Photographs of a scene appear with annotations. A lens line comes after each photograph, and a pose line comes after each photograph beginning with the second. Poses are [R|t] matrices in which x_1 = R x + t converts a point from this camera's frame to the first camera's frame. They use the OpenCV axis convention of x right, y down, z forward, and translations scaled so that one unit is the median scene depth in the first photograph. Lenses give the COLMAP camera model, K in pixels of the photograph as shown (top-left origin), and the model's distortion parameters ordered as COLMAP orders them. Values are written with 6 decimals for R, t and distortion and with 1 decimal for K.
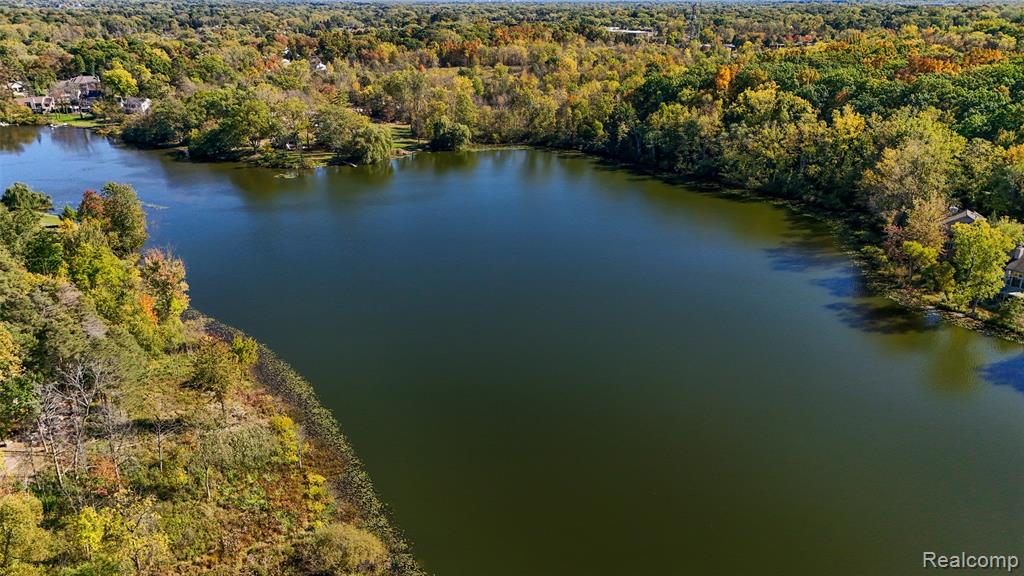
lens RADIAL K [[767.8, 0, 510.1], [0, 767.8, 284.1], [0, 0, 1]] dist [0.092705, -0.040056]
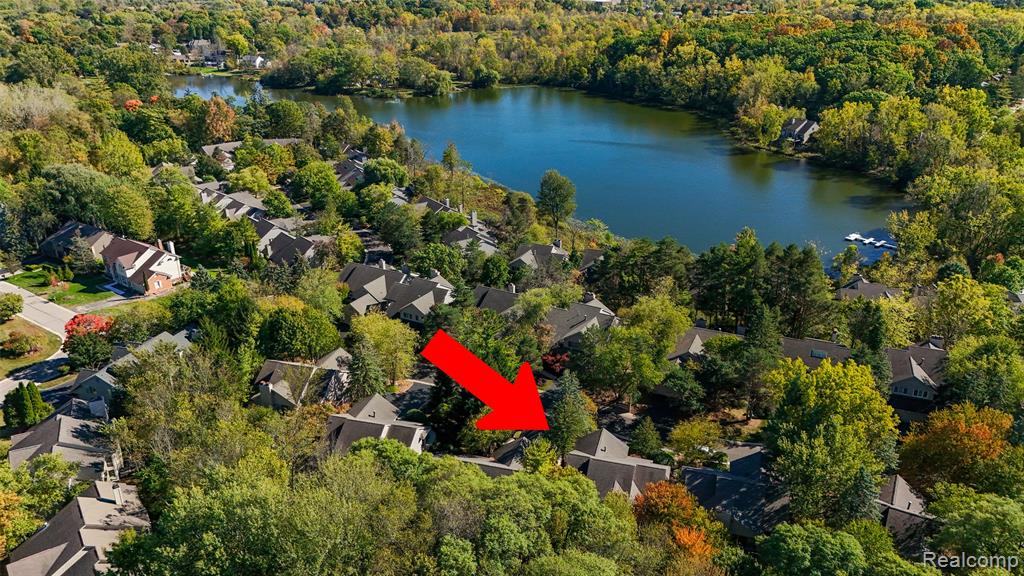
lens RADIAL K [[766.3, 0, 512.0], [0, 766.3, 288.1], [0, 0, 1]] dist [0.070327, -0.011652]
pose [[0.998752, -0.018609, 0.046353, -0.109540], [0.016394, 0.998726, 0.047718, 0.153384], [-0.047182, -0.046899, 0.997785, -0.547466]]
